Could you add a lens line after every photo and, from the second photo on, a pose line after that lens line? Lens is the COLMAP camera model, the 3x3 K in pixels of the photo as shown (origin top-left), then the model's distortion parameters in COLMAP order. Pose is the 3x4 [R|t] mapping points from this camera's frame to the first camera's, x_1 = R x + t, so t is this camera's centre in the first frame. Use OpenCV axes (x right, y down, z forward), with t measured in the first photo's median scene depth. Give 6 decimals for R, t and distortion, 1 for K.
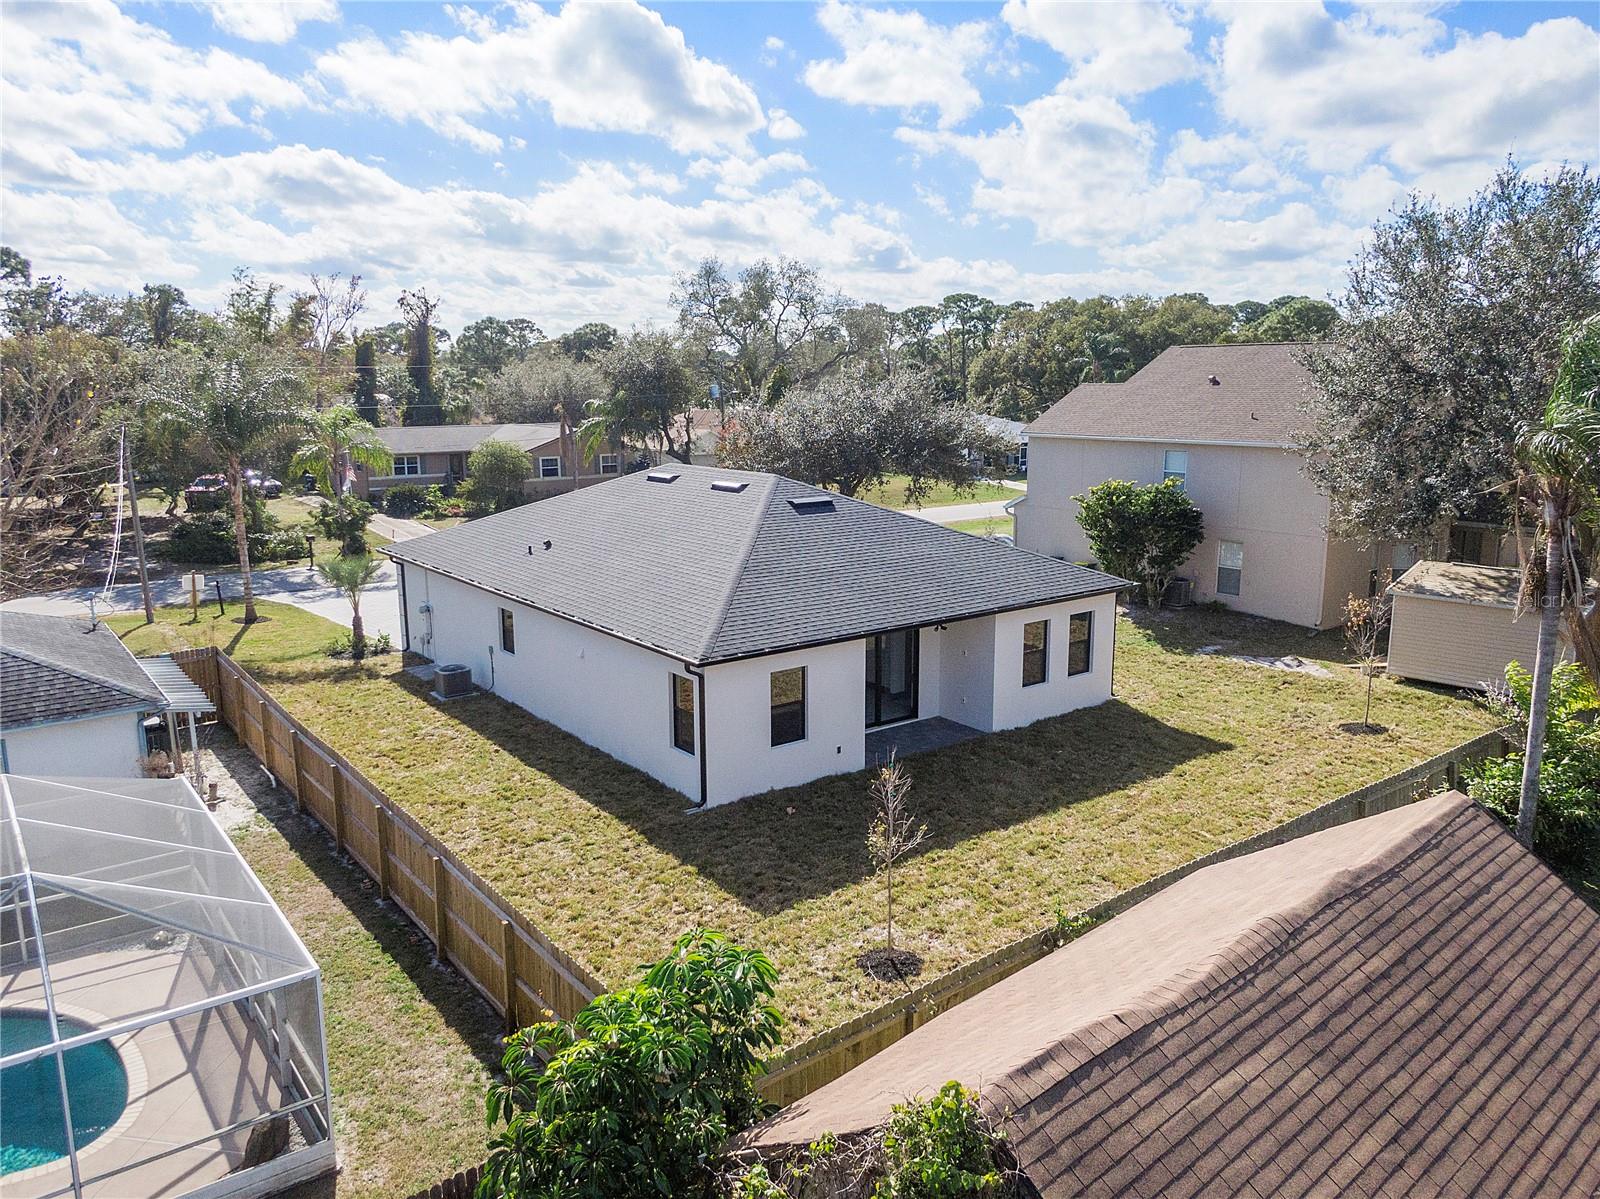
lens RADIAL K [[1133.7, 0, 820.9], [0, 1133.7, 567.7], [0, 0, 1]] dist [-0.022243, -0.004119]
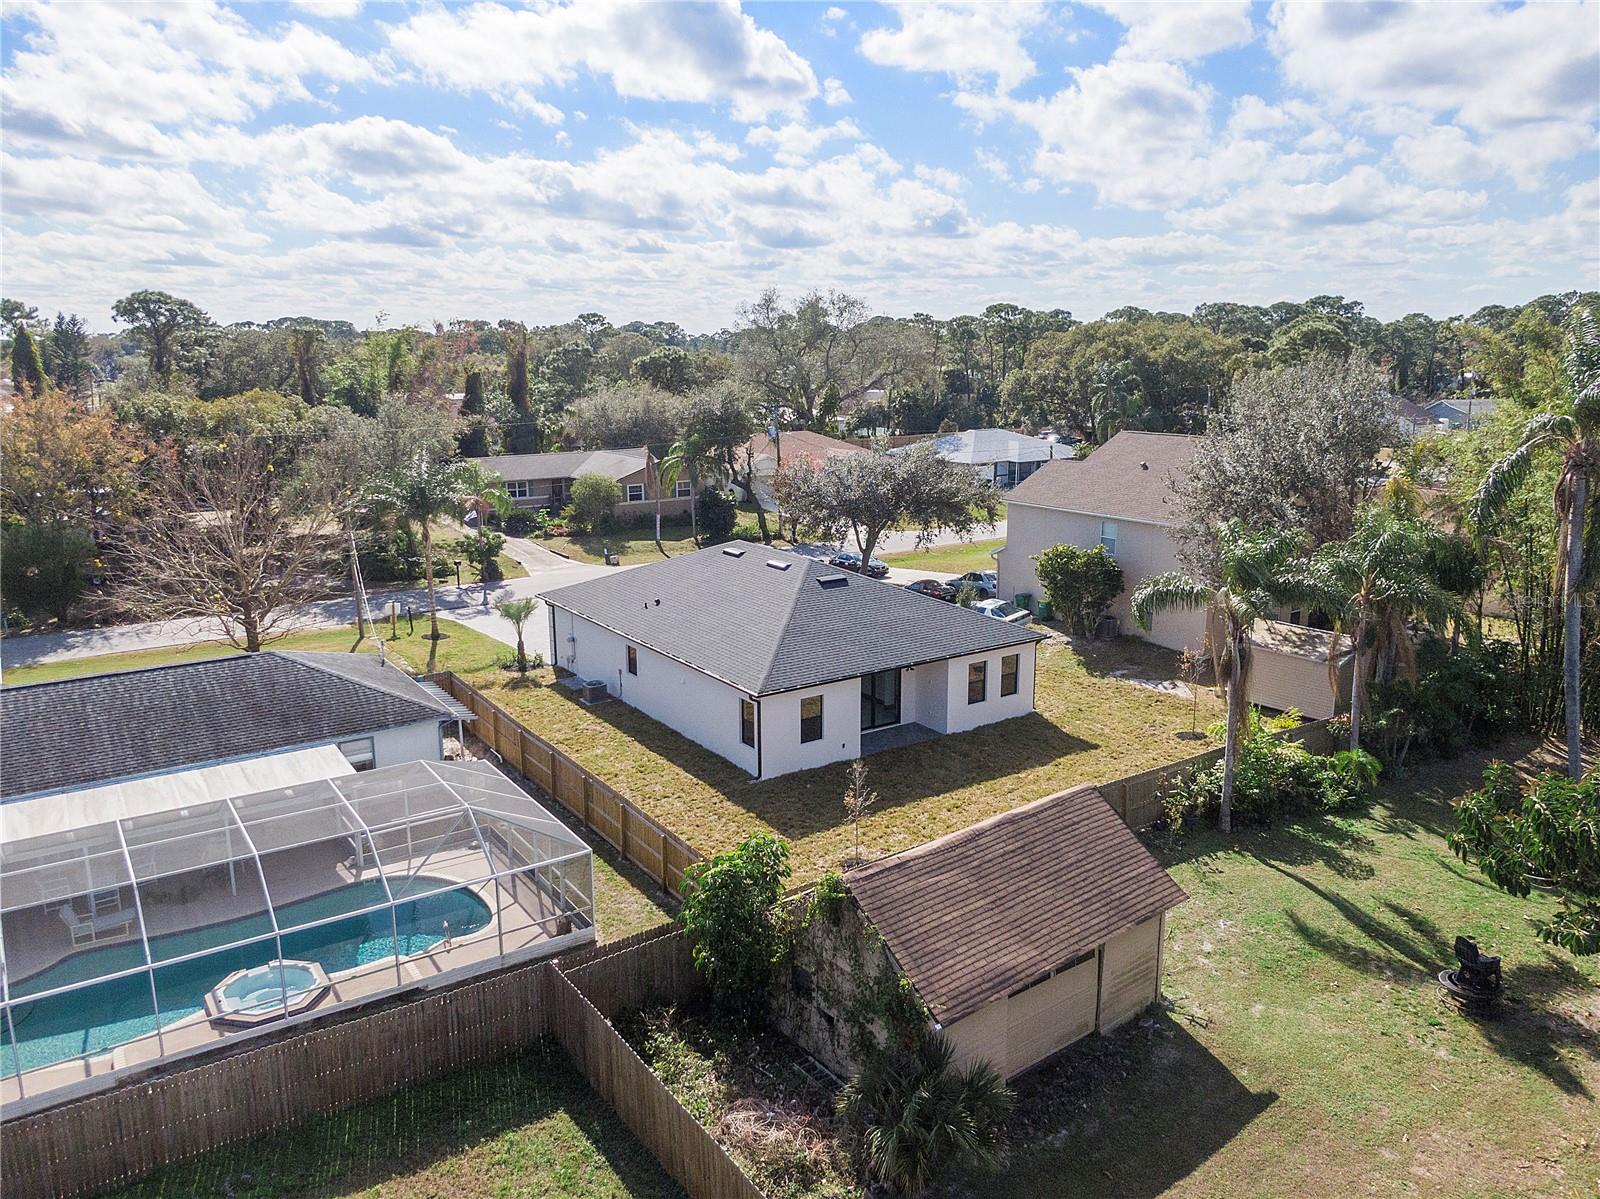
lens RADIAL K [[1163.2, 0, 798.1], [0, 1163.2, 518.7], [0, 0, 1]] dist [-0.026789, 0.012482]
pose [[0.997403, 0.003623, -0.071930, 0.058186], [-0.004258, 0.999953, -0.008680, -0.123882], [0.071895, 0.008964, 0.997372, -0.552676]]
